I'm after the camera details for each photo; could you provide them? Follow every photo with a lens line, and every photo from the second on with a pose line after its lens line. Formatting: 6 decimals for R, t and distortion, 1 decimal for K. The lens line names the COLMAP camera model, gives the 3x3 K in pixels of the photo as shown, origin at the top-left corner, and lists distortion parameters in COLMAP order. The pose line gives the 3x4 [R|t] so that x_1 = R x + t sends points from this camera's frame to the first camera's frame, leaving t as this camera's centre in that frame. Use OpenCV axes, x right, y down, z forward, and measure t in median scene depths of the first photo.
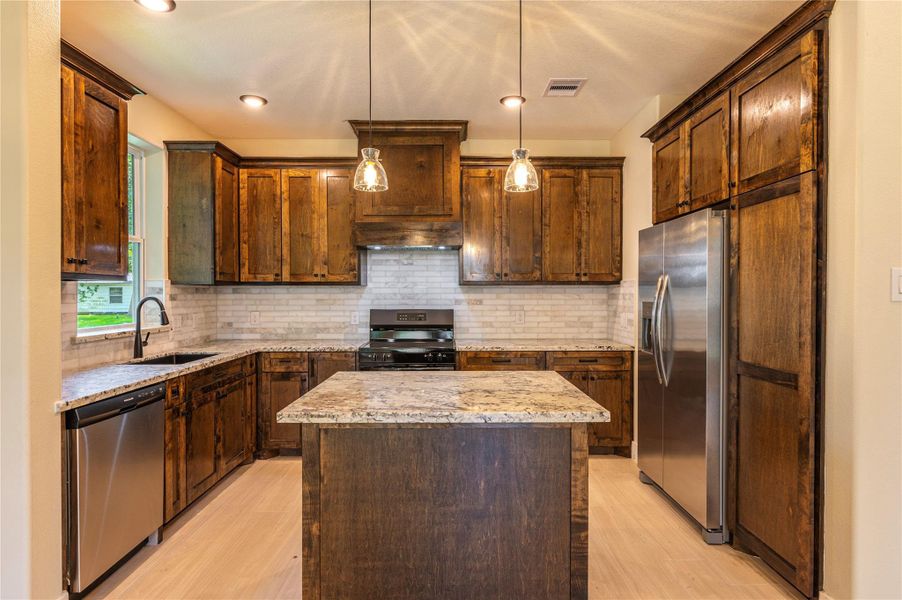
lens RADIAL K [[483.3, 0, 451.0], [0, 483.3, 300.0], [0, 0, 1]] dist [-0.001444, -0.000135]
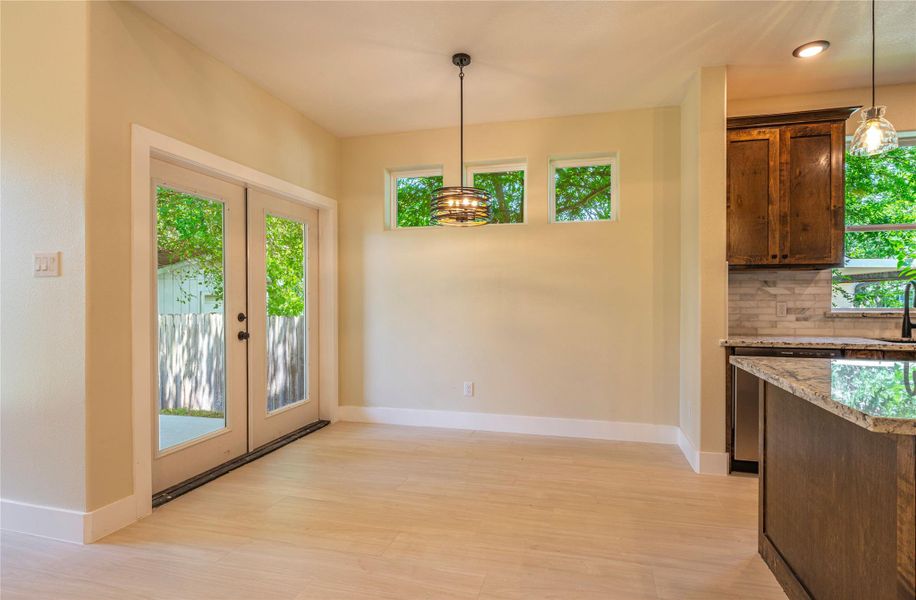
lens RADIAL K [[452.4, 0, 479.8], [0, 452.4, 299.6], [0, 0, 1]] dist [-0.000670, 0.000427]
pose [[-0.246308, 0.005468, -0.969176, 0.432440], [-0.012083, 0.999889, 0.008712, 0.028059], [0.969116, 0.013857, -0.246214, 0.248137]]
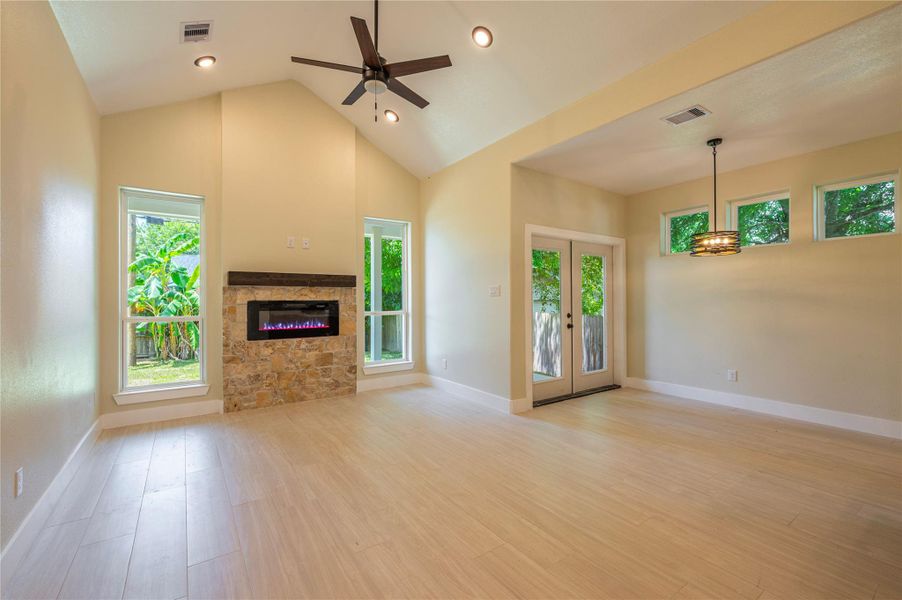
lens RADIAL K [[387.3, 0, 453.9], [0, 387.3, 298.6], [0, 0, 1]] dist [-0.000673, -0.000020]
pose [[-0.824500, 0.003143, -0.565853, 0.728472], [-0.002977, 0.999947, 0.009892, 0.008280], [0.565854, 0.009841, -0.824447, 0.427009]]
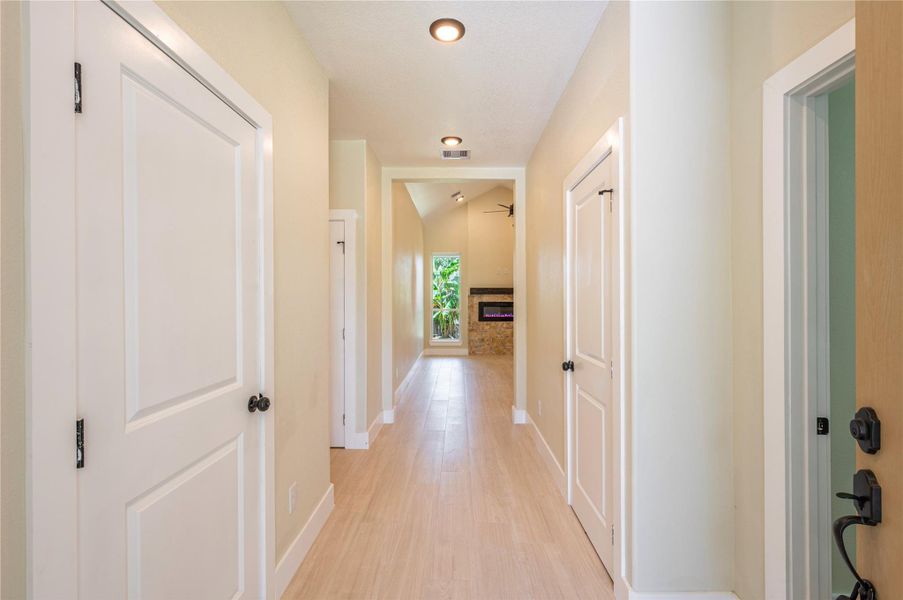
lens RADIAL K [[409.2, 0, 455.5], [0, 409.2, 297.6], [0, 0, 1]] dist [-0.000052, -0.000256]
pose [[-0.999847, 0.003684, 0.017116, 0.684005], [0.003839, 0.999952, 0.009063, -0.017917], [-0.017082, 0.009127, -0.999812, 1.502209]]
